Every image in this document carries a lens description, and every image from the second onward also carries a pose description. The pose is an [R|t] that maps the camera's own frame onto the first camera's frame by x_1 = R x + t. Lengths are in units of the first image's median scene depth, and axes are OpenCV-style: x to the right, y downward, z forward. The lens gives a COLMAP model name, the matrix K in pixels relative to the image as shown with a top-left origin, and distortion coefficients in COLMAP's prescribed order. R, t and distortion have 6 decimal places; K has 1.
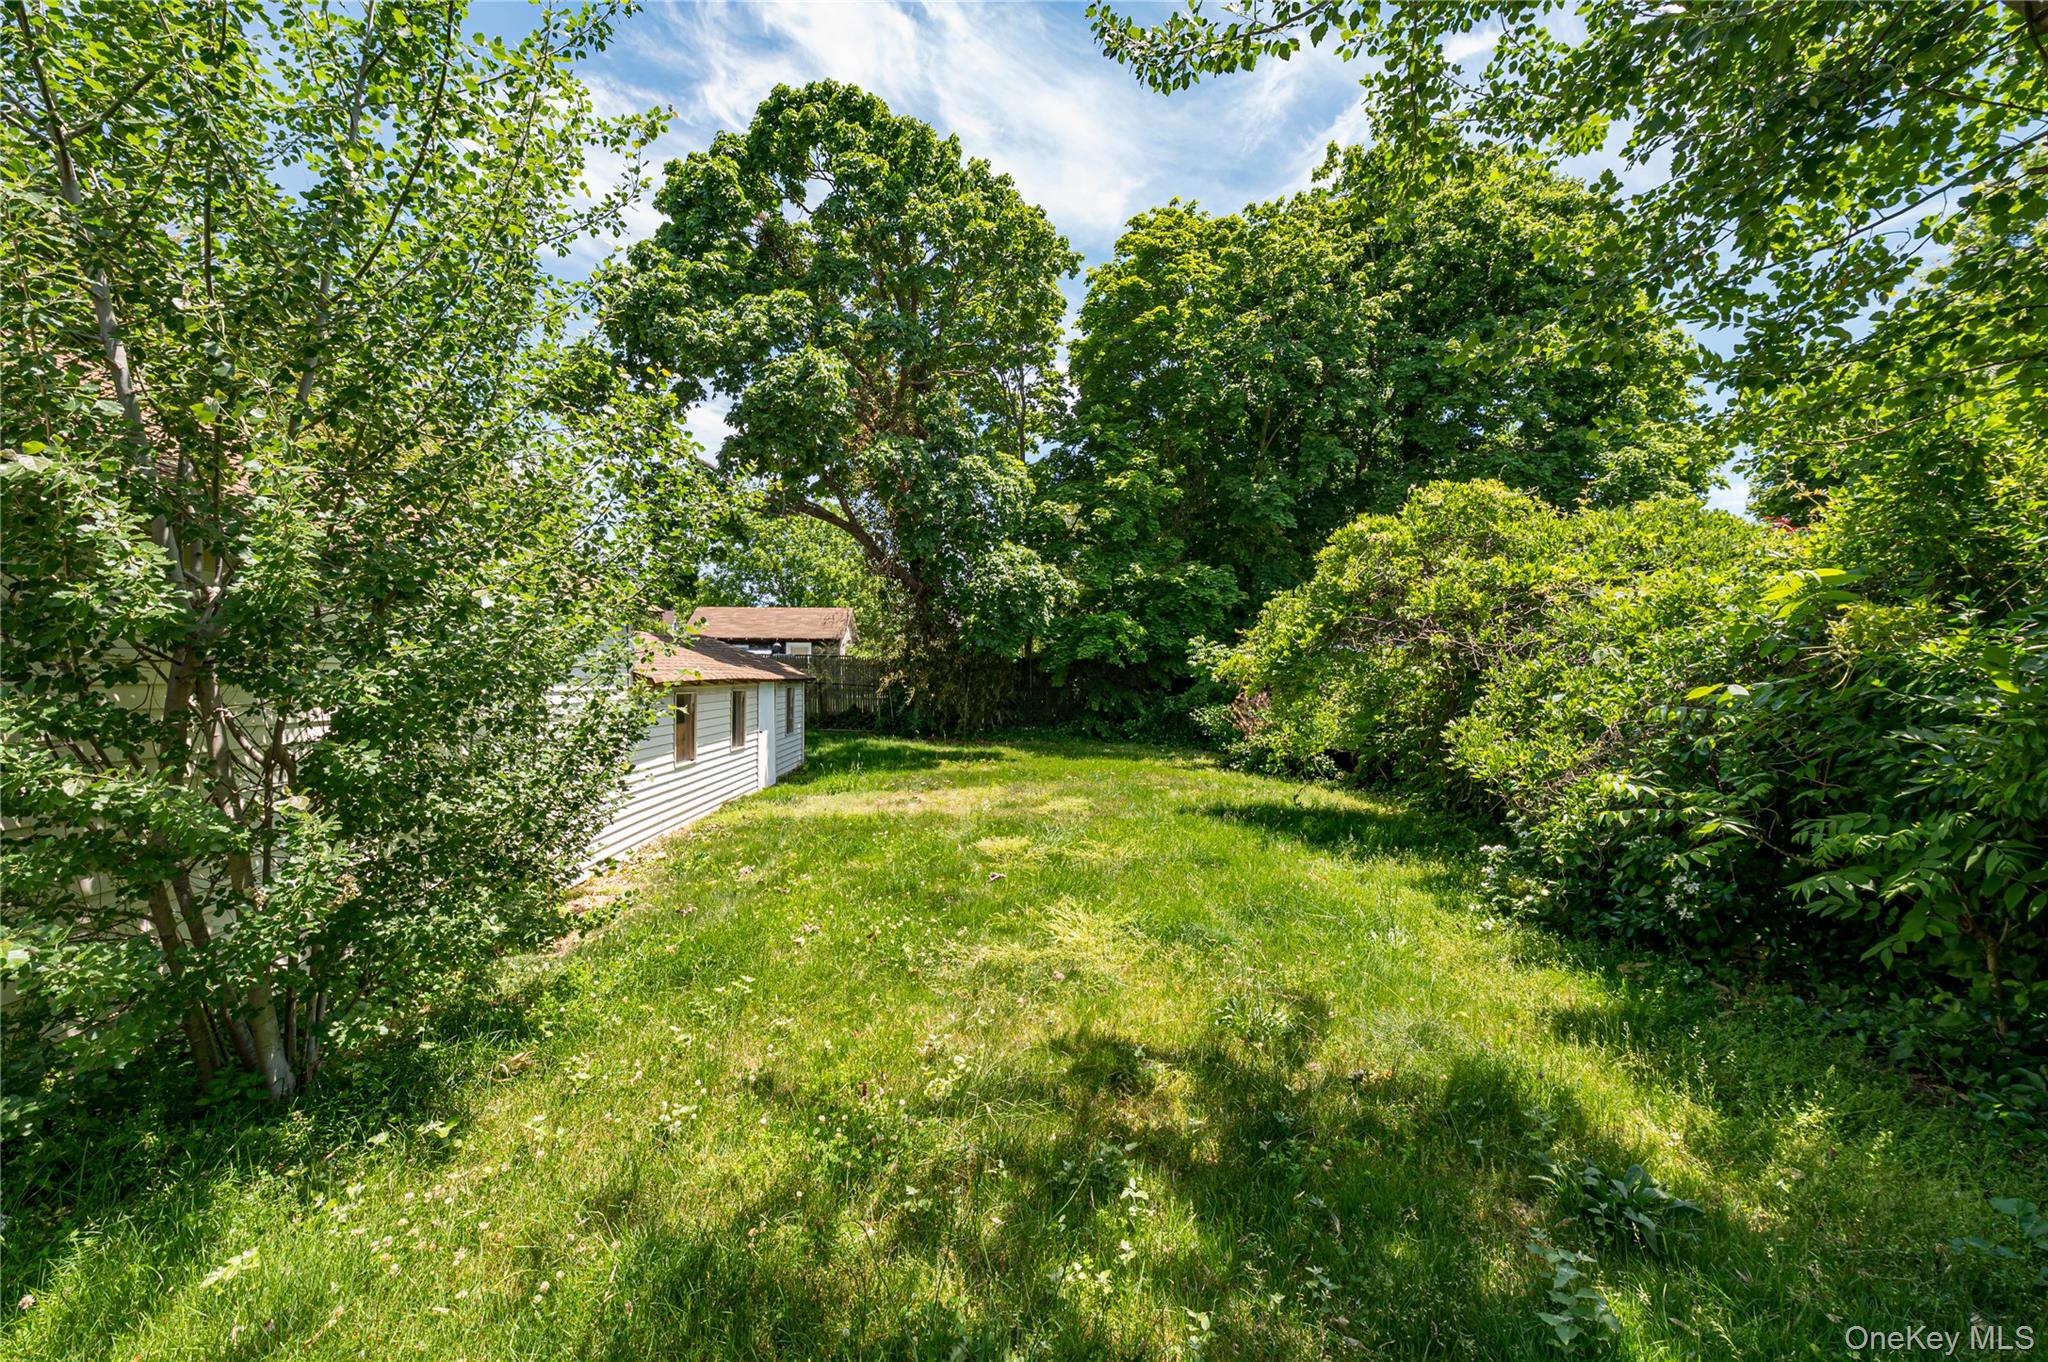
lens RADIAL K [[800.0, 0, 1018.6], [0, 800.0, 688.2], [0, 0, 1]] dist [0.018152, -0.000370]
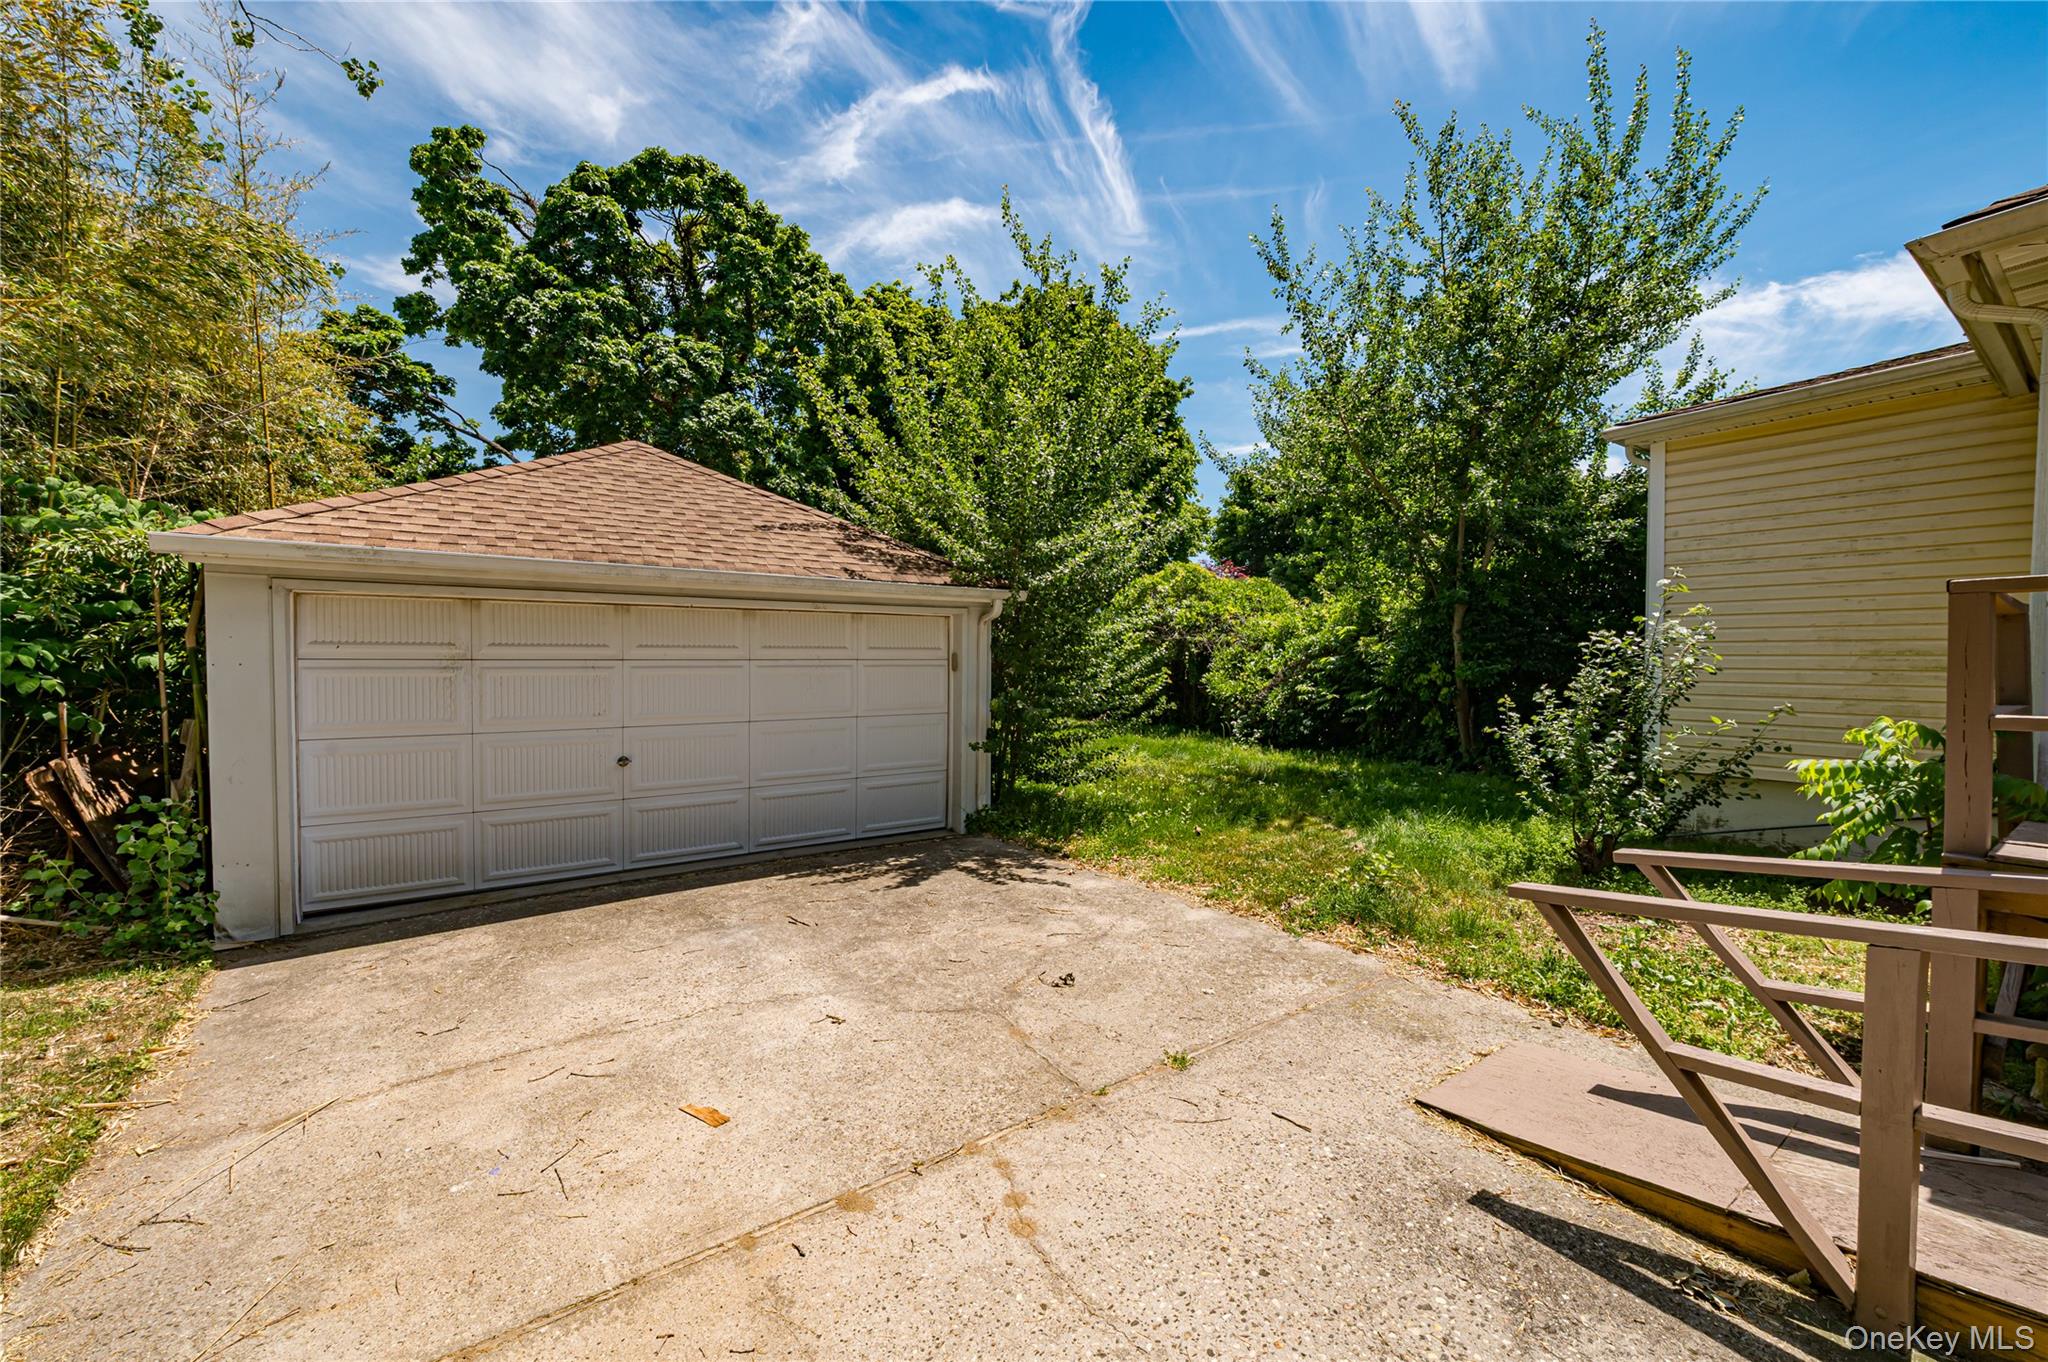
lens RADIAL K [[800.0, 0, 1018.6], [0, 800.0, 688.2], [0, 0, 1]] dist [0.018152, -0.000370]
pose [[0.850403, -0.016535, 0.525872, -0.497757], [0.004970, 0.999714, 0.023396, 0.009639], [-0.526109, -0.017282, 0.850242, -0.293072]]
